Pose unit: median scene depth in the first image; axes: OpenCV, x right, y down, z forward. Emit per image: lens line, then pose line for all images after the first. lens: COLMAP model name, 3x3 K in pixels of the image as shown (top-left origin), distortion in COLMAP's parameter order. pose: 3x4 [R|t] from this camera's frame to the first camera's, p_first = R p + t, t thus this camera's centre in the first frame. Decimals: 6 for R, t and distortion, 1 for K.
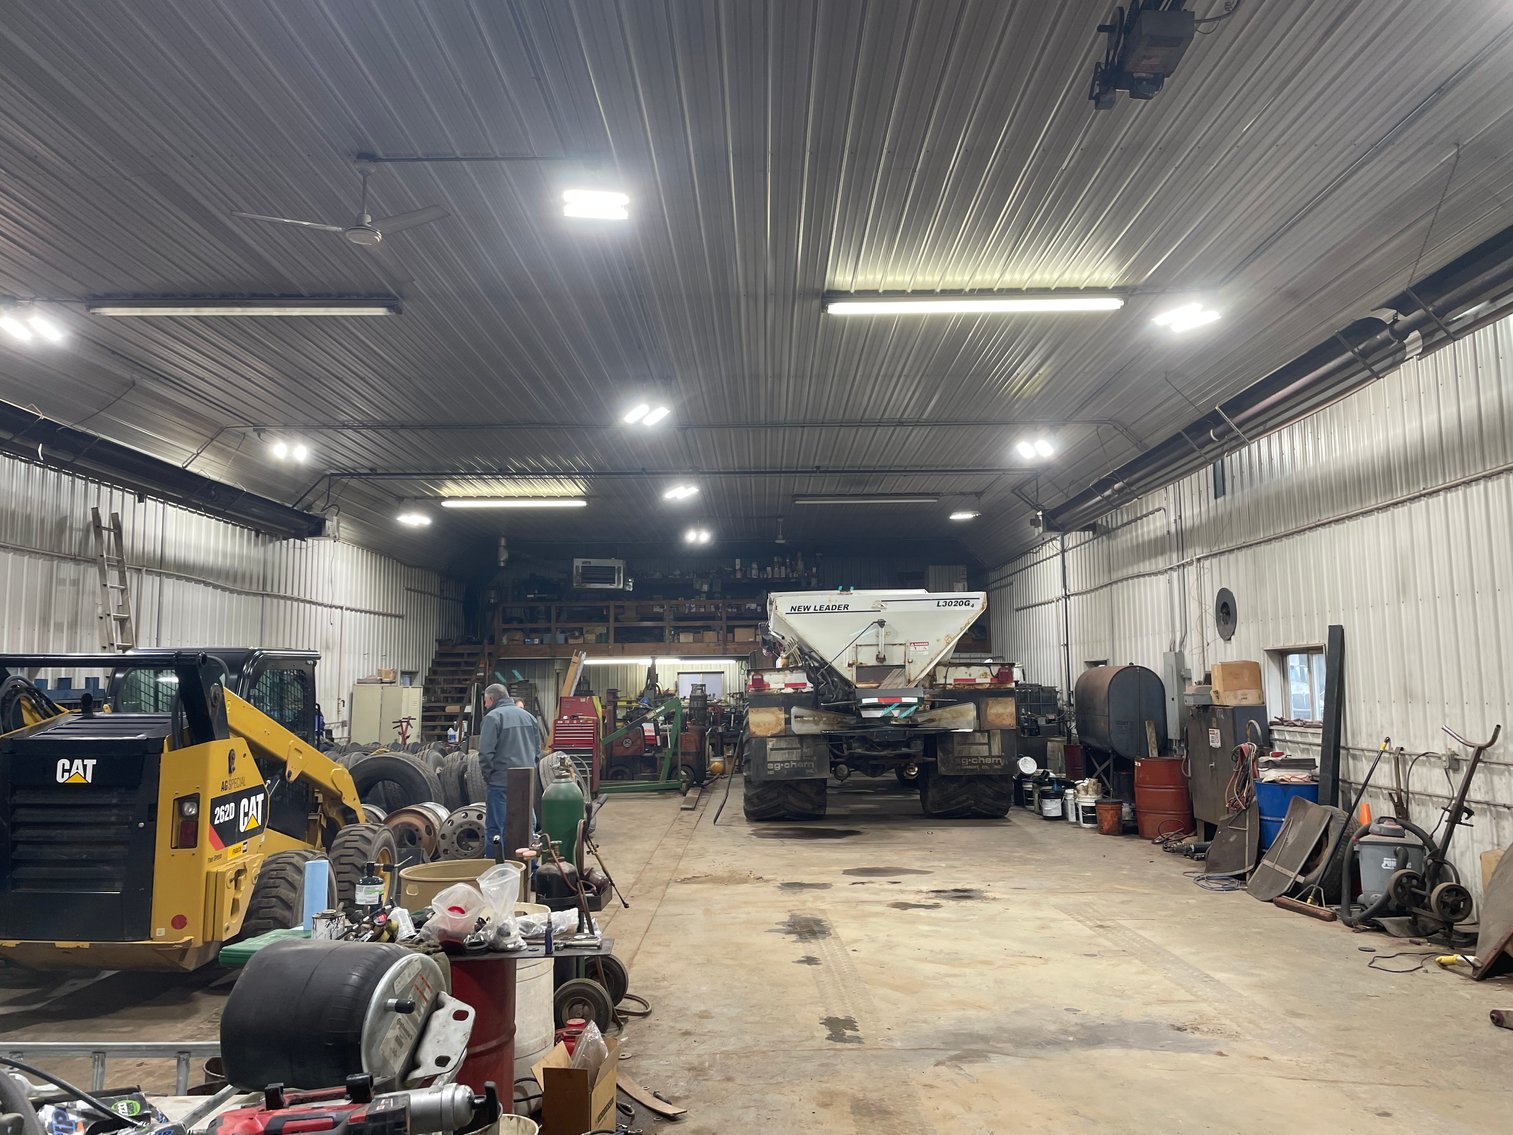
lens RADIAL K [[1132.5, 0, 756.5], [0, 1132.5, 567.5], [0, 0, 1]] dist [0.005632, 0.002484]
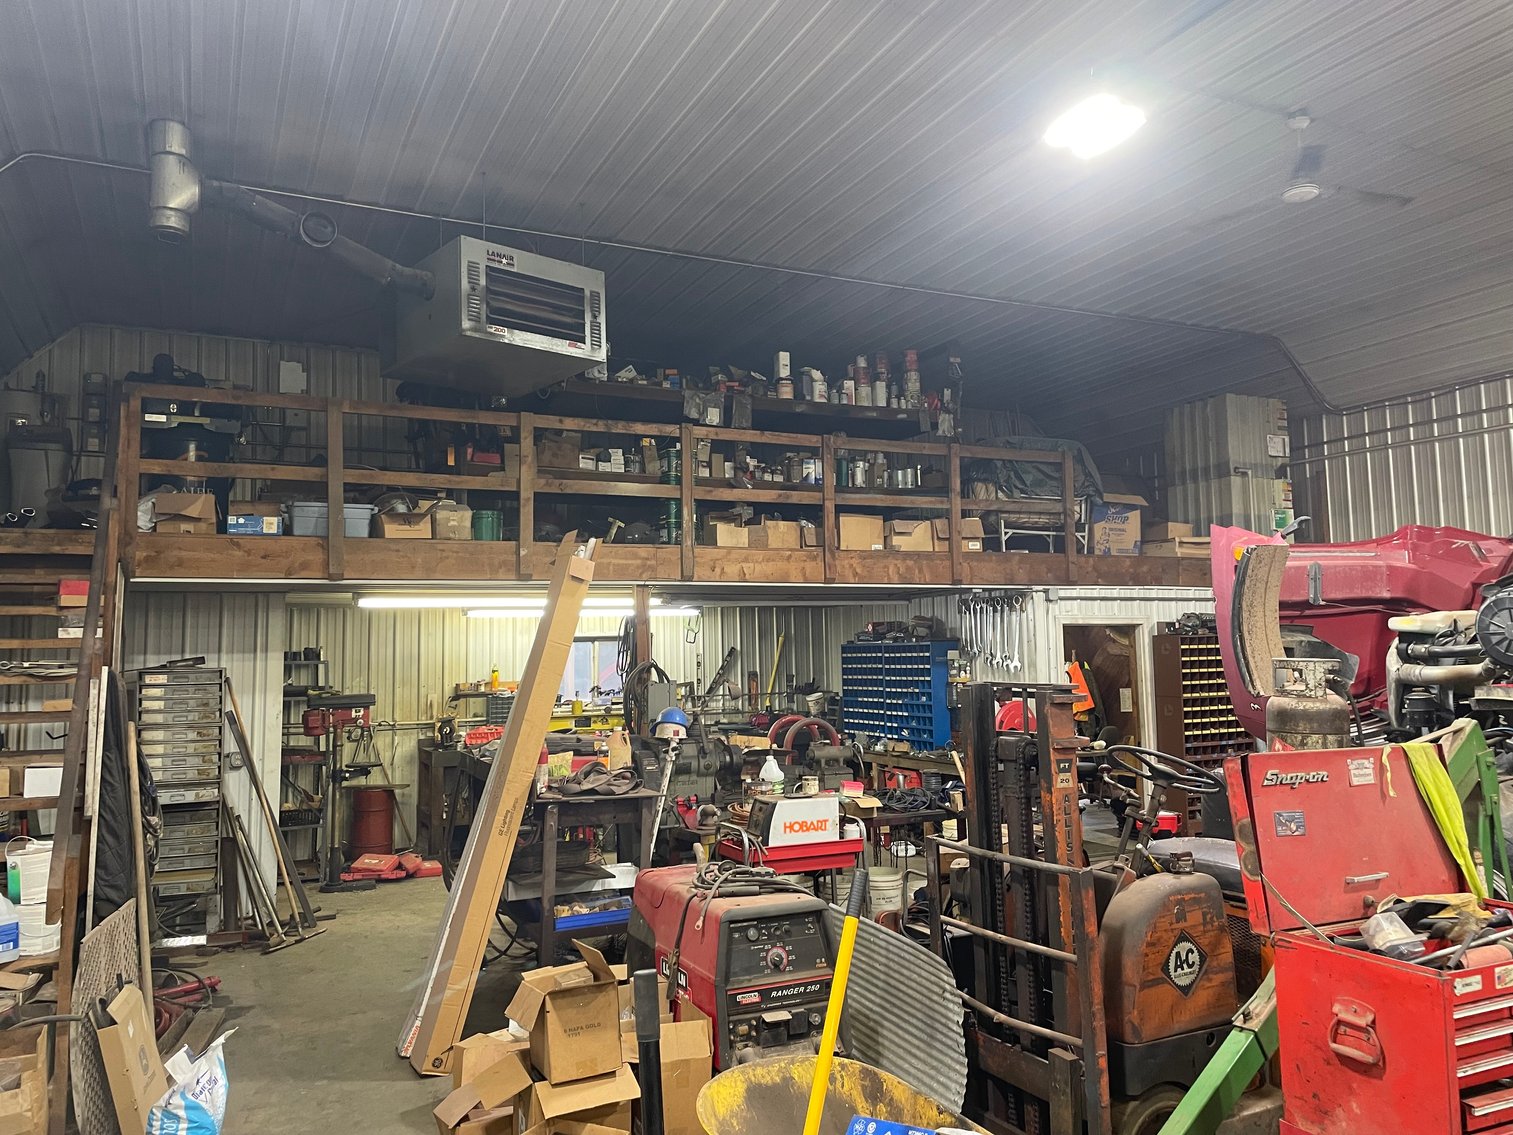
lens RADIAL K [[1132.5, 0, 756.5], [0, 1132.5, 567.5], [0, 0, 1]] dist [0.005632, 0.002484]
pose [[0.897981, 0.028340, 0.439121, -0.209818], [-0.036973, 0.999254, 0.011120, 0.068110], [-0.438478, -0.026221, 0.898359, 0.677888]]
